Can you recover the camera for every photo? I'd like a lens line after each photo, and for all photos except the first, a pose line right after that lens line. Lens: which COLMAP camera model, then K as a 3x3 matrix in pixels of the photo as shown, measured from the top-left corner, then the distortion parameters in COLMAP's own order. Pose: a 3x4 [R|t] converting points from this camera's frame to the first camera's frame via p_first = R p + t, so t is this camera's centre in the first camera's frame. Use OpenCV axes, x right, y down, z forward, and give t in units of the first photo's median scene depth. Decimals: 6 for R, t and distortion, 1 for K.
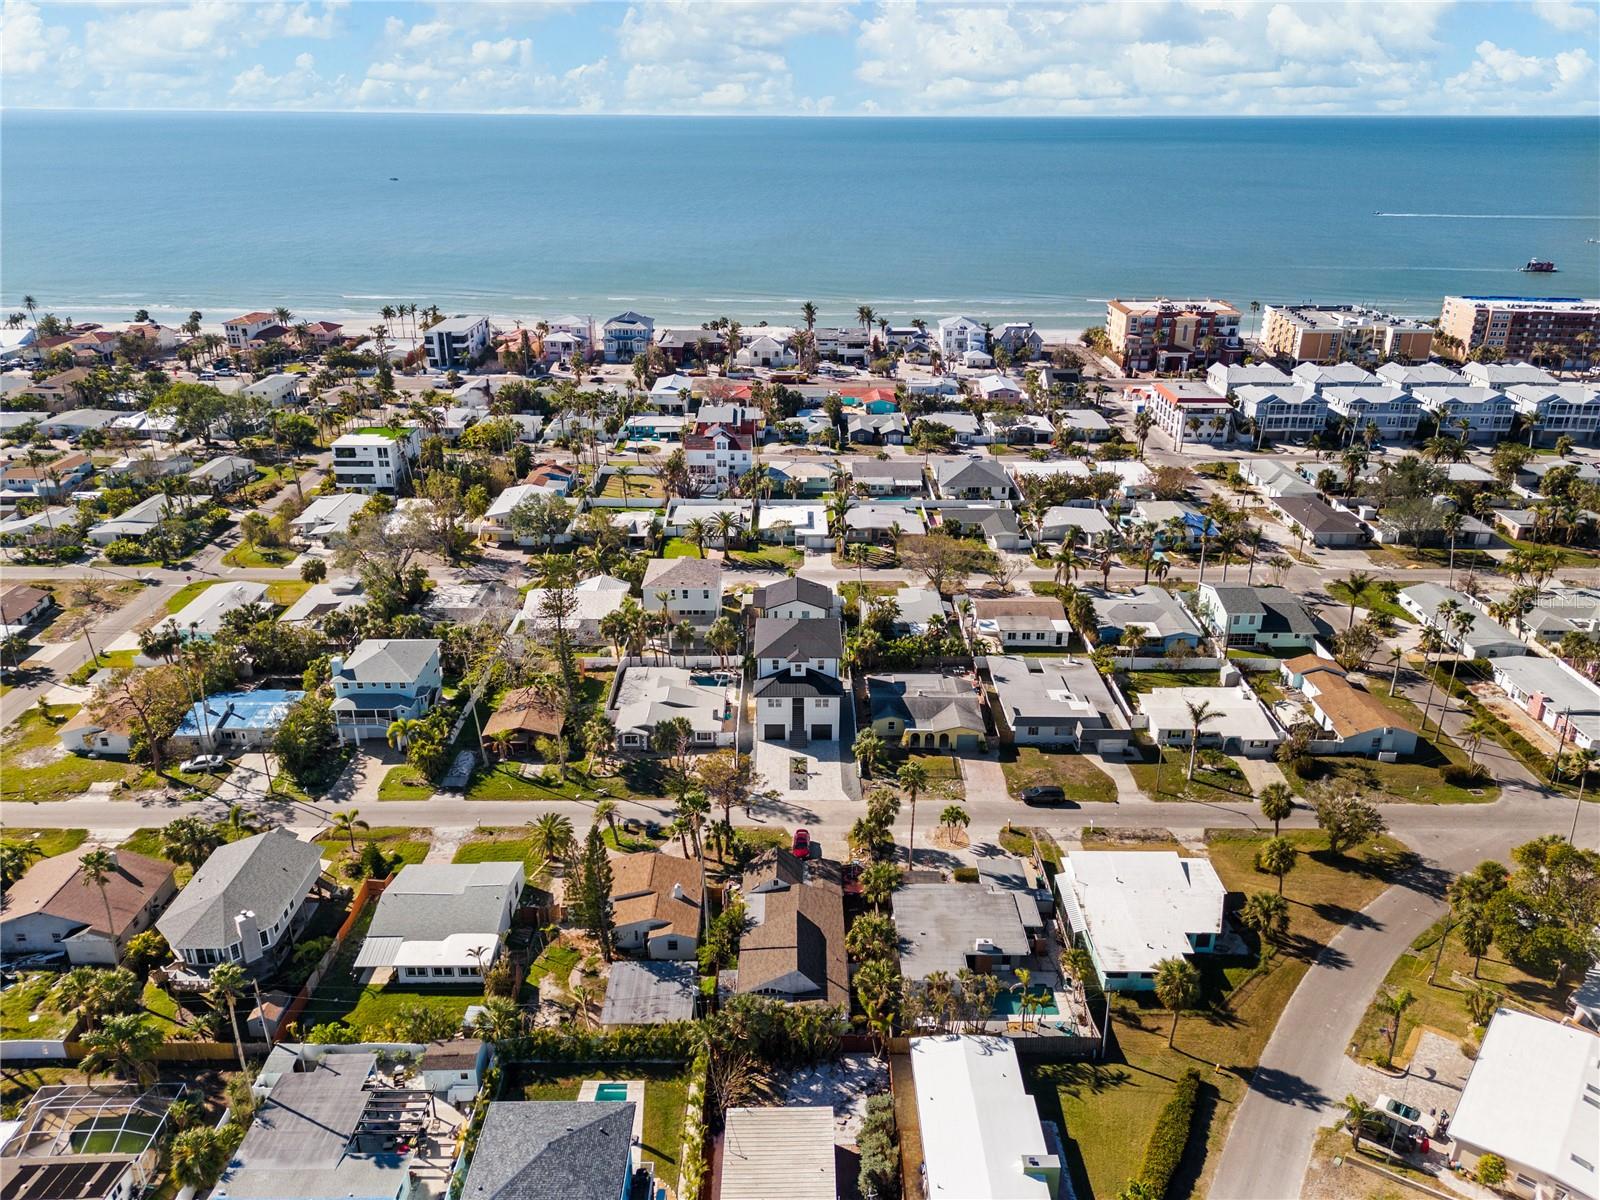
lens RADIAL K [[1155.2, 0, 800.0], [0, 1155.2, 600.0], [0, 0, 1]] dist [0.103637, -0.160152]
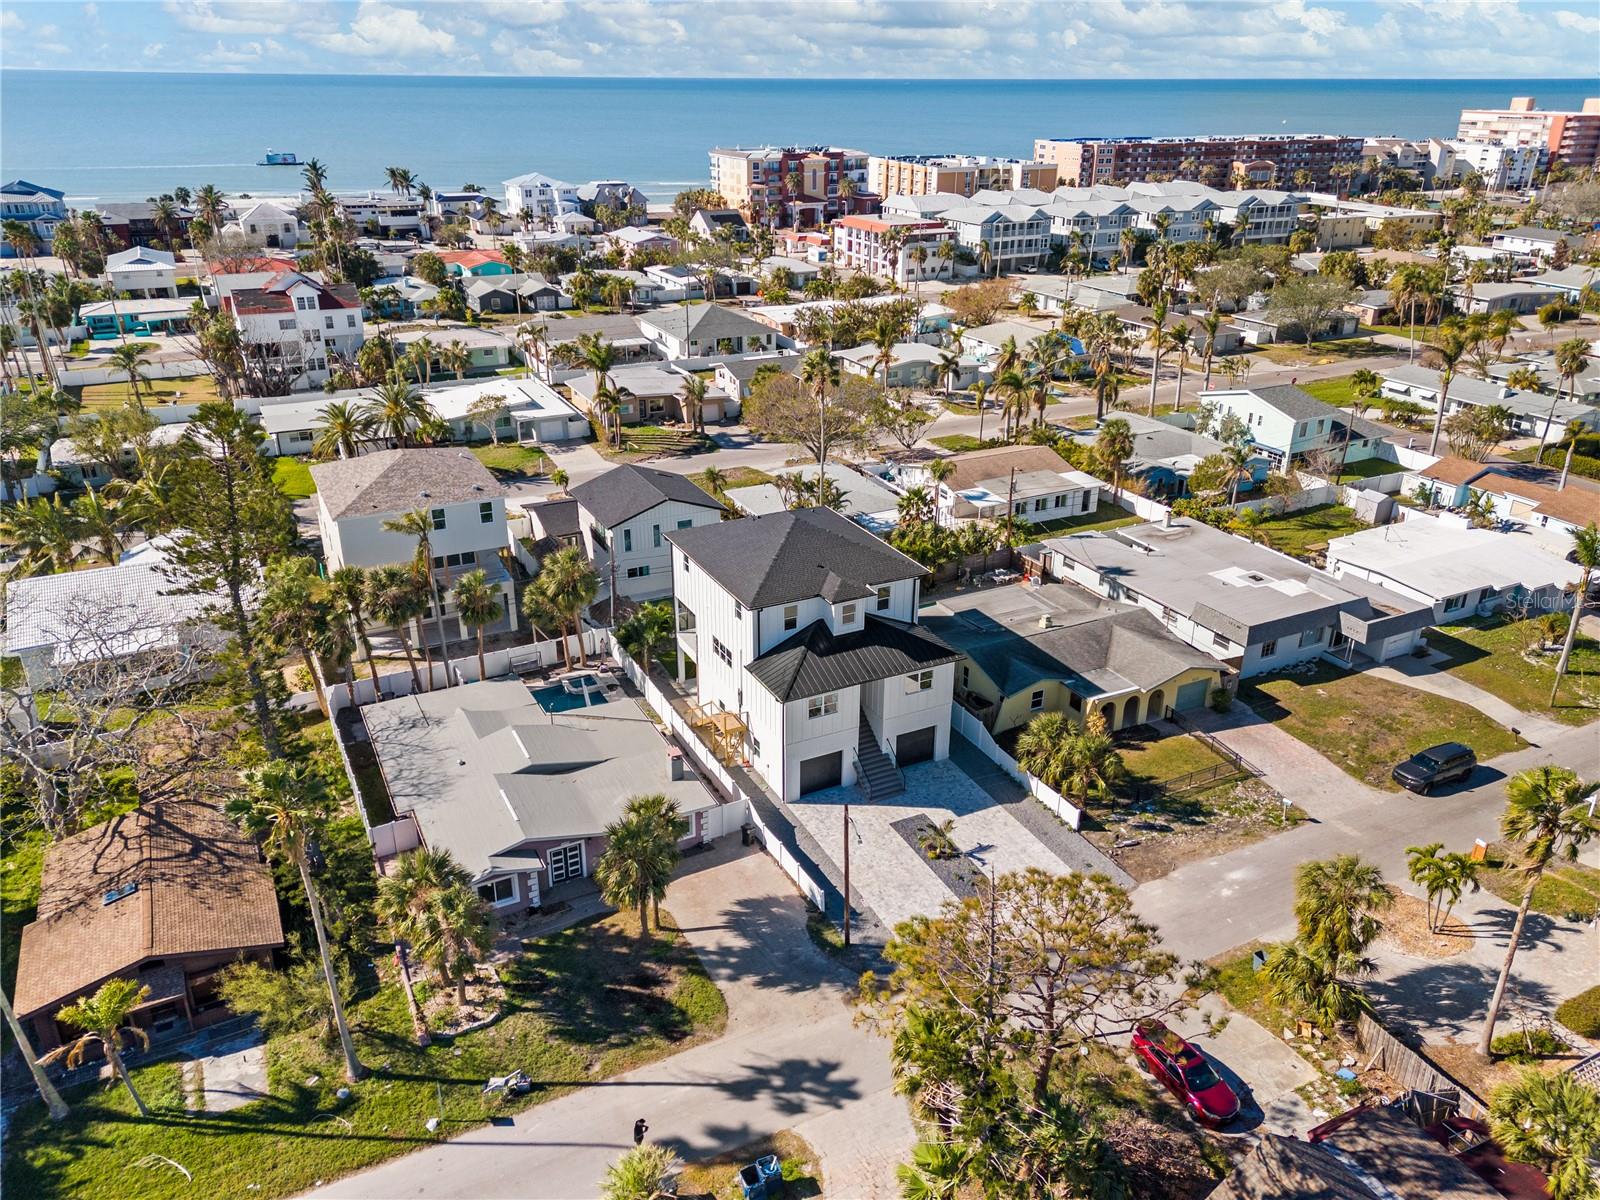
lens RADIAL K [[1165.3, 0, 800.0], [0, 1165.3, 600.0], [0, 0, 1]] dist [0.068244, -0.067576]
pose [[0.893609, -0.181998, 0.410293, -0.128437], [0.169840, 0.983243, 0.066240, 0.014966], [-0.415473, 0.010492, 0.909545, 0.411595]]
